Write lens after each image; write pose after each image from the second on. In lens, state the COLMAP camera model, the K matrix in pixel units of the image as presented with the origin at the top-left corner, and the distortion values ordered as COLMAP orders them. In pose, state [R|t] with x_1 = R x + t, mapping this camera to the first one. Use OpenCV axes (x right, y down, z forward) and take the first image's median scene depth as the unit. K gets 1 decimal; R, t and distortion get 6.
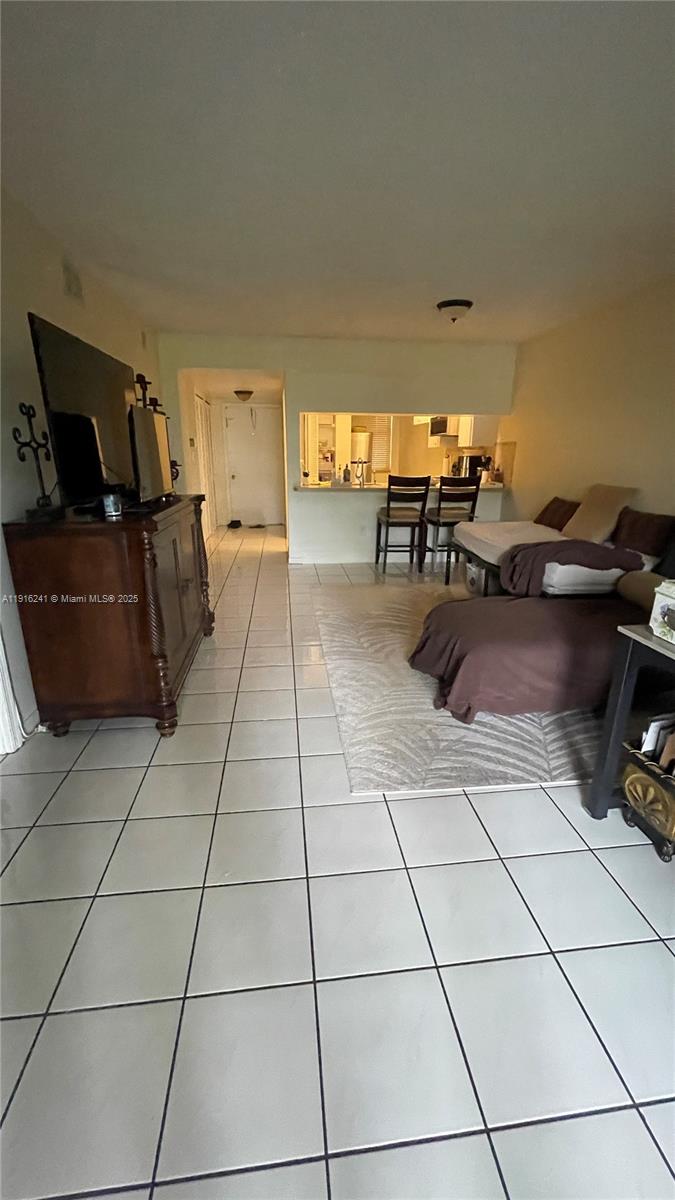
lens RADIAL K [[489.8, 0, 339.1], [0, 489.8, 600.4], [0, 0, 1]] dist [-0.005182, -0.000522]
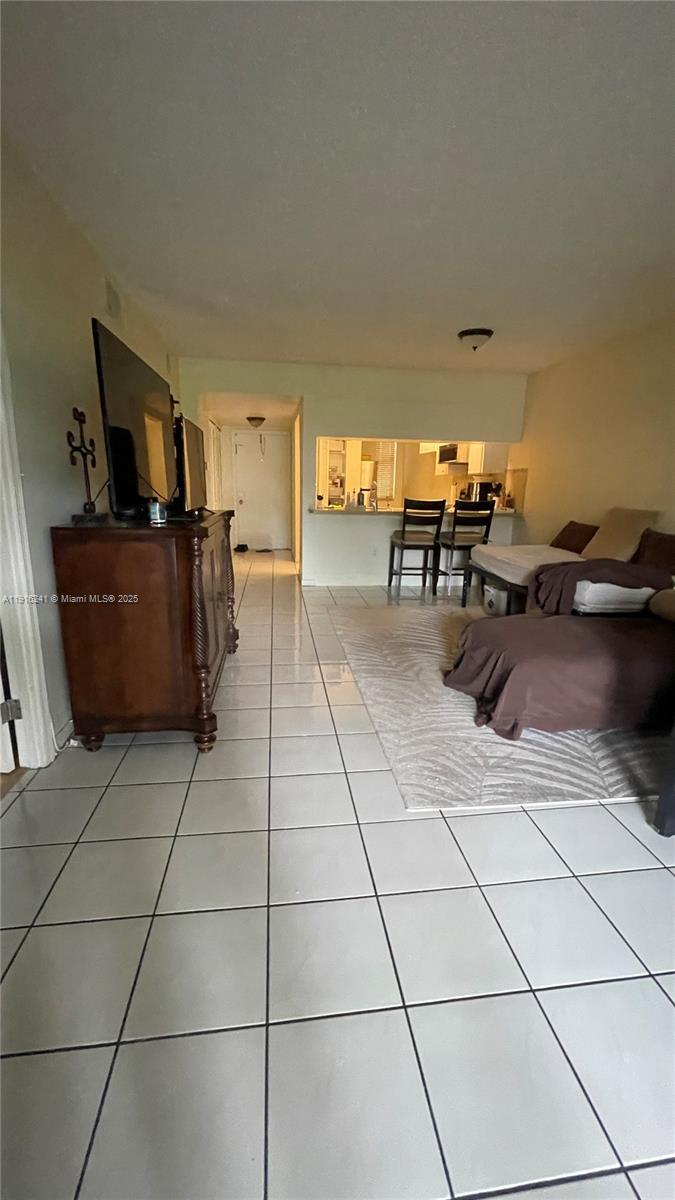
lens RADIAL K [[489.8, 0, 338.4], [0, 489.8, 600.2], [0, 0, 1]] dist [-0.005182, -0.000522]
pose [[0.999819, 0.010082, 0.016137, -0.072235], [-0.009058, 0.998017, -0.062298, 0.025684], [-0.016733, 0.062140, 0.997927, 0.011343]]
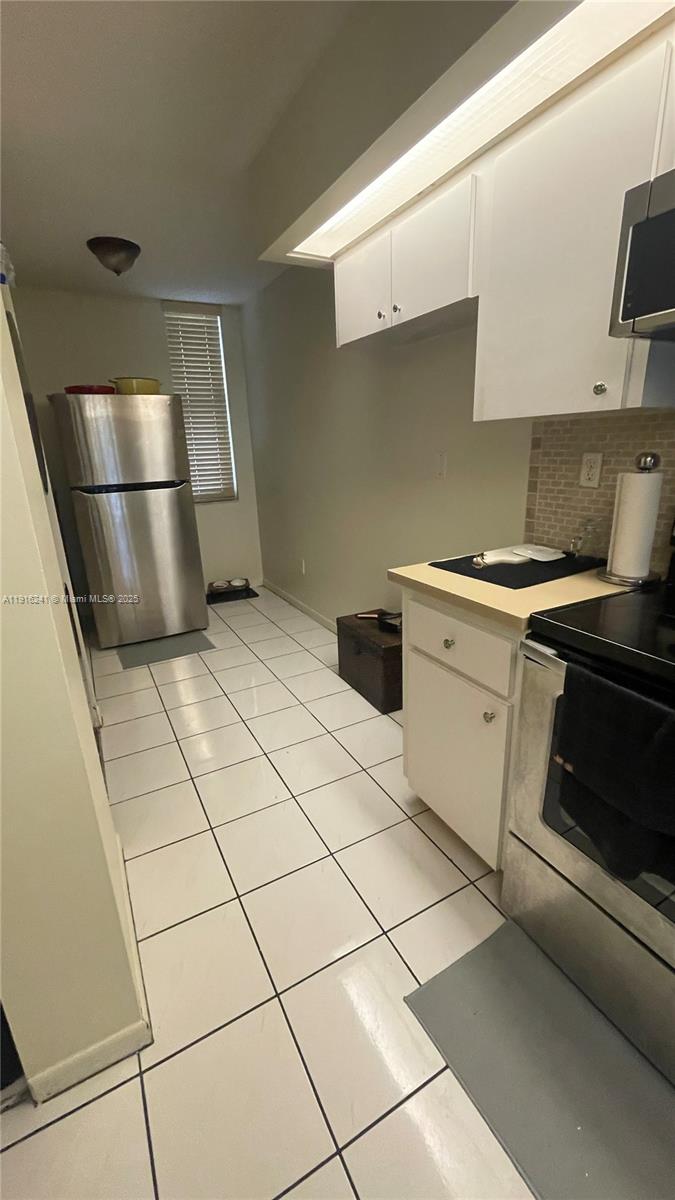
lens RADIAL K [[489.8, 0, 342.1], [0, 489.8, 598.1], [0, 0, 1]] dist [-0.005182, -0.000522]
pose [[0.924271, -0.150012, 0.351027, 0.084916], [0.148110, 0.988439, 0.032430, -0.534870], [-0.351834, 0.022016, 0.935804, 1.743638]]
